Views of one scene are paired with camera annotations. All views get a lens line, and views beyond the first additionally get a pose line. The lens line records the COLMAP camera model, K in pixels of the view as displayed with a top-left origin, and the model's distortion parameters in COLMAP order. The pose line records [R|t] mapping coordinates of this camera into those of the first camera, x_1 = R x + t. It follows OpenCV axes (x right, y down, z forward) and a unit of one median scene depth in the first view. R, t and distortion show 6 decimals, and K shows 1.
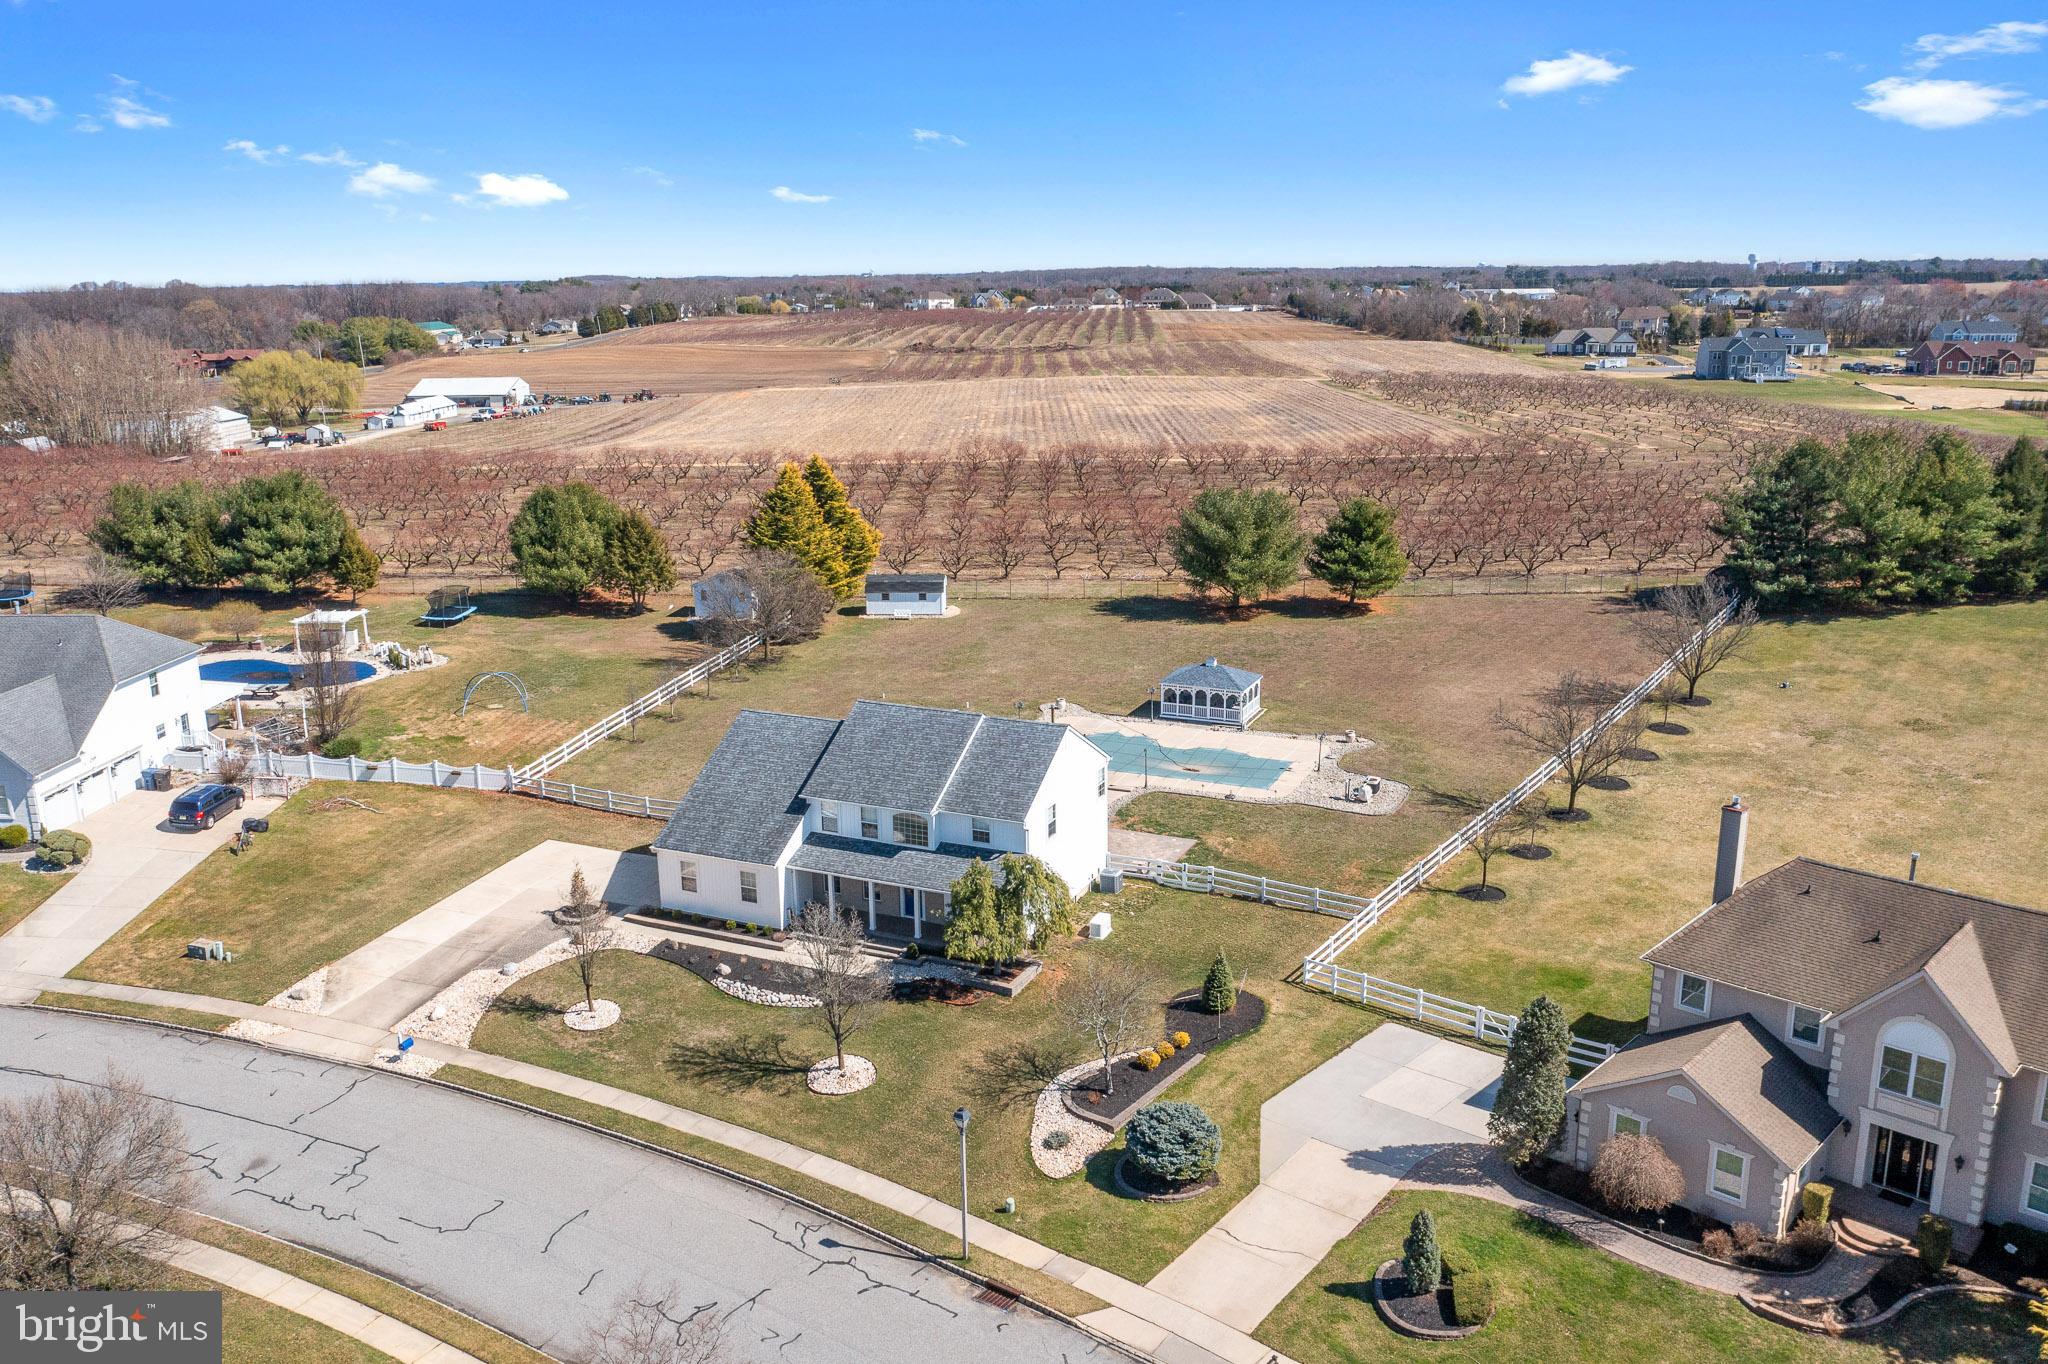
lens RADIAL K [[1615.9, 0, 1017.7], [0, 1615.9, 657.3], [0, 0, 1]] dist [-0.027675, 0.008324]
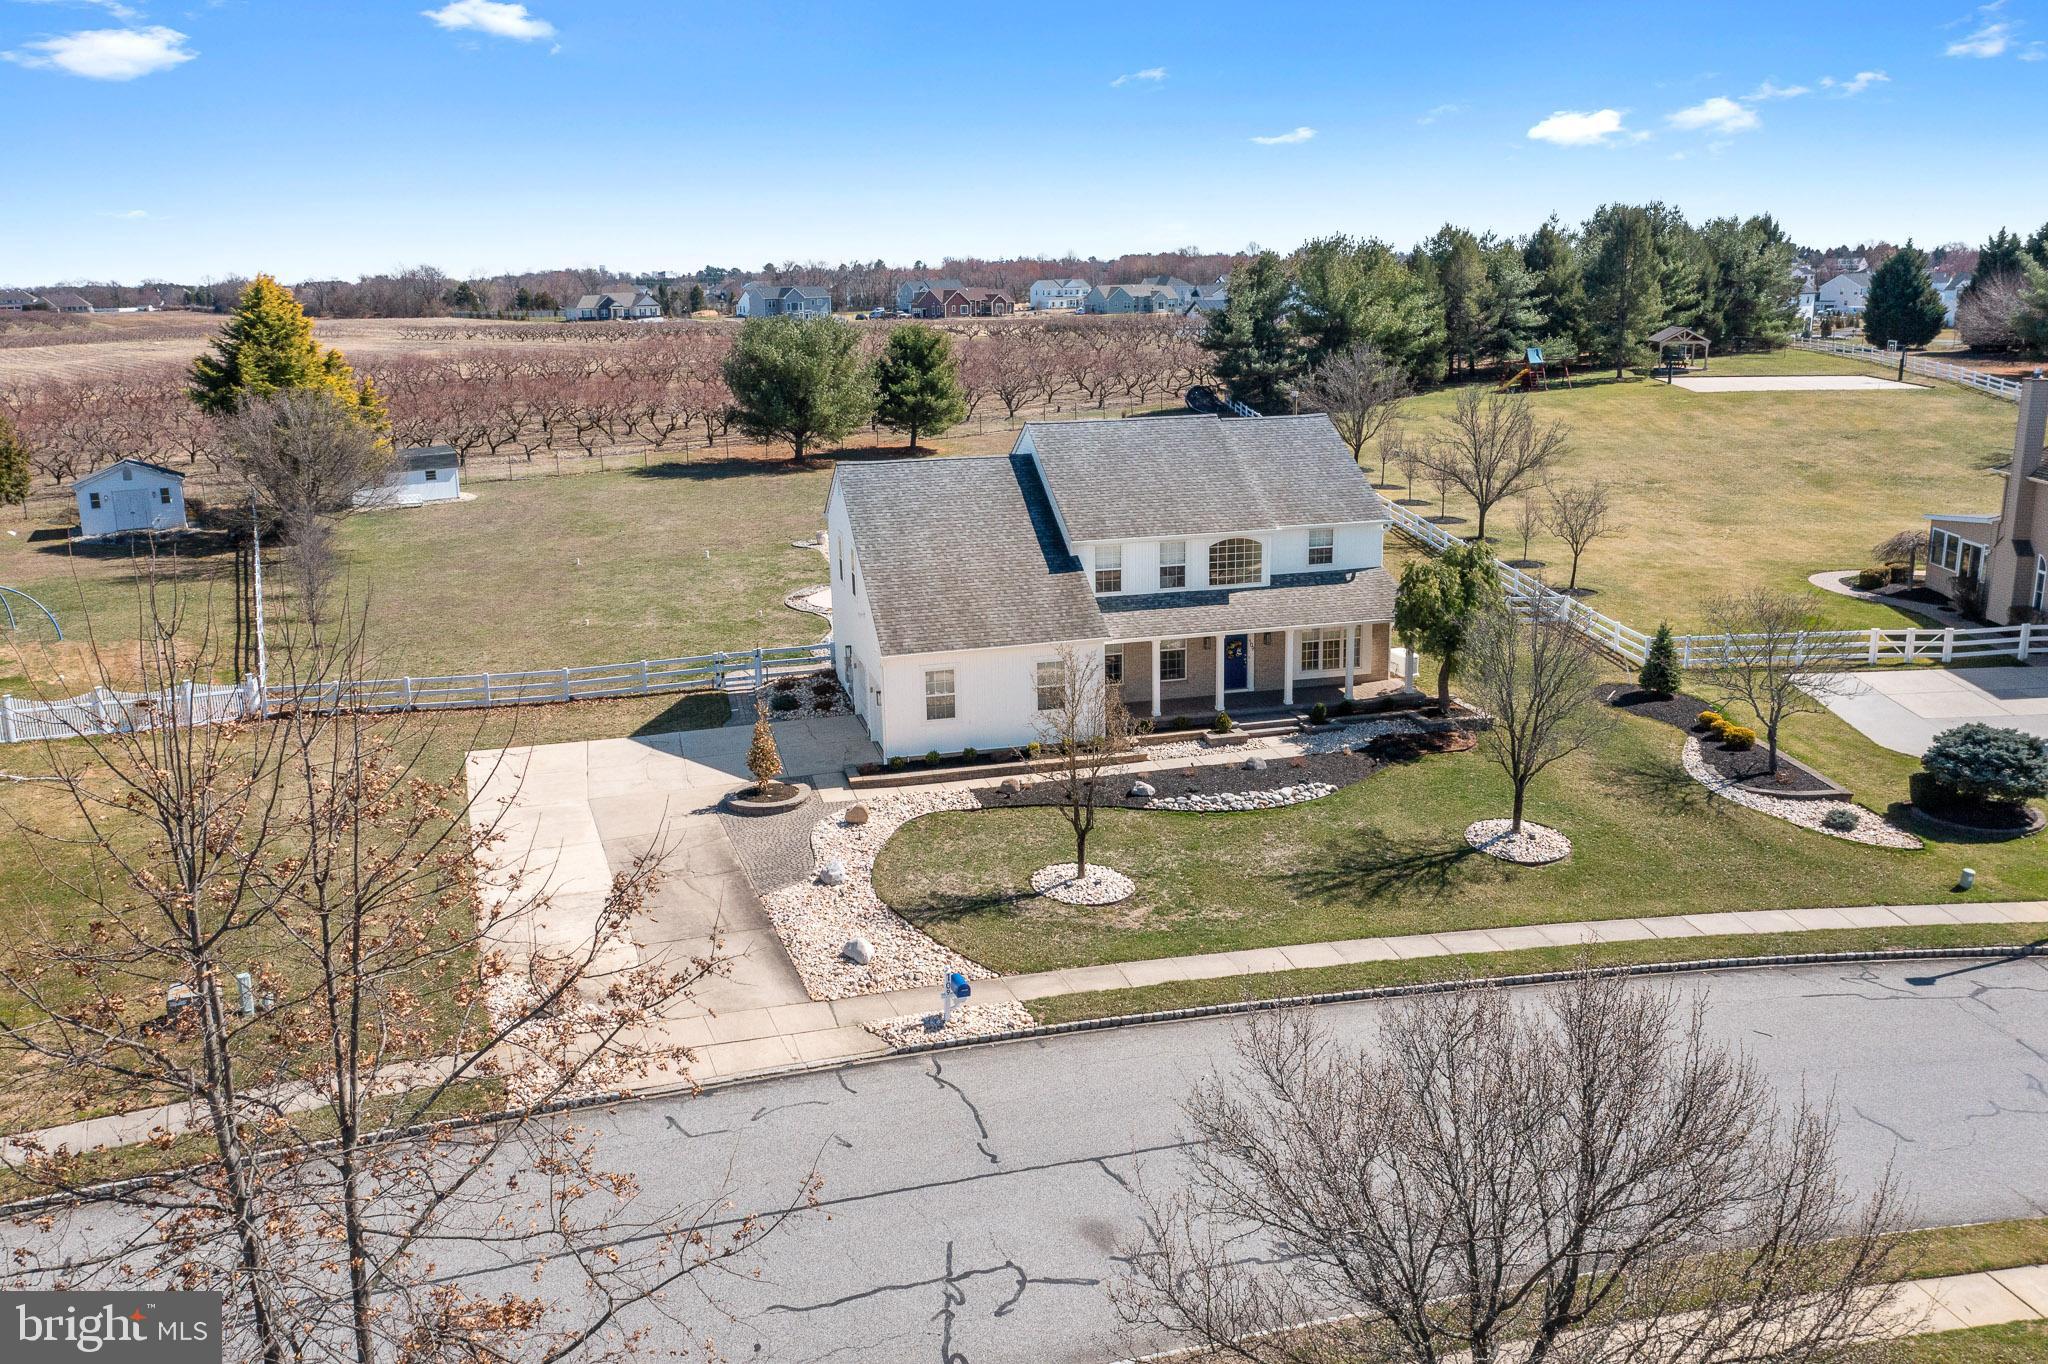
lens RADIAL K [[1615.9, 0, 1017.7], [0, 1615.9, 657.3], [0, 0, 1]] dist [-0.027675, 0.008324]
pose [[0.775260, -0.147239, 0.614241, -0.610358], [0.156094, 0.986949, 0.039567, 0.109990], [-0.612051, 0.065204, 0.788126, 0.527618]]
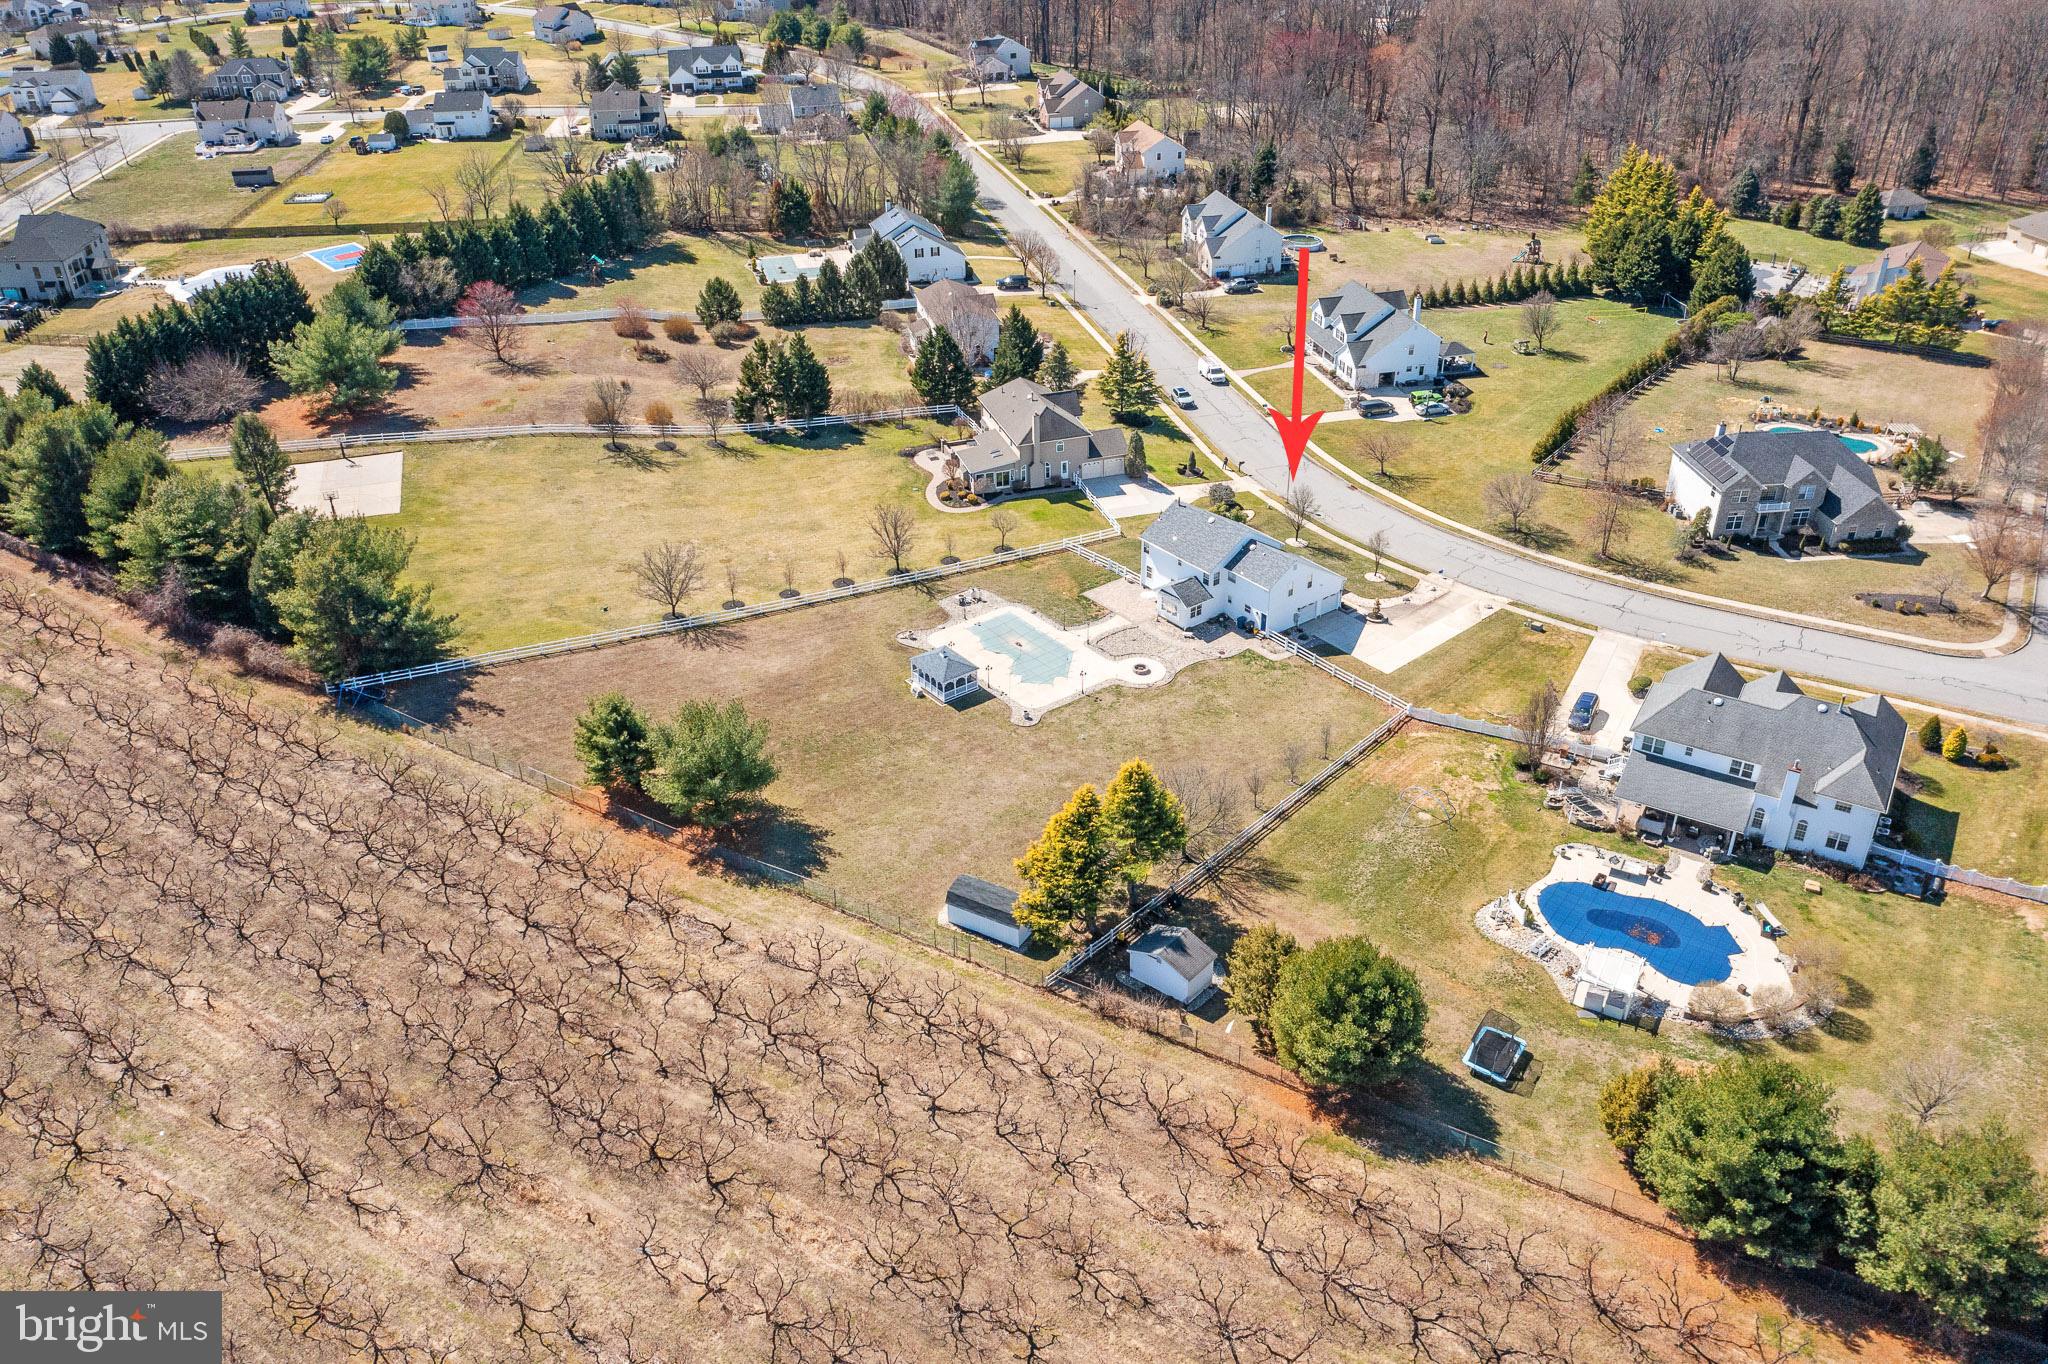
lens RADIAL K [[1615.9, 0, 1017.7], [0, 1615.9, 657.3], [0, 0, 1]] dist [-0.027675, 0.008324]
pose [[-0.883474, -0.210903, 0.418322, -0.859676], [0.136174, 0.738772, 0.660055, -1.478810], [-0.448252, 0.640106, -0.623967, 2.922823]]
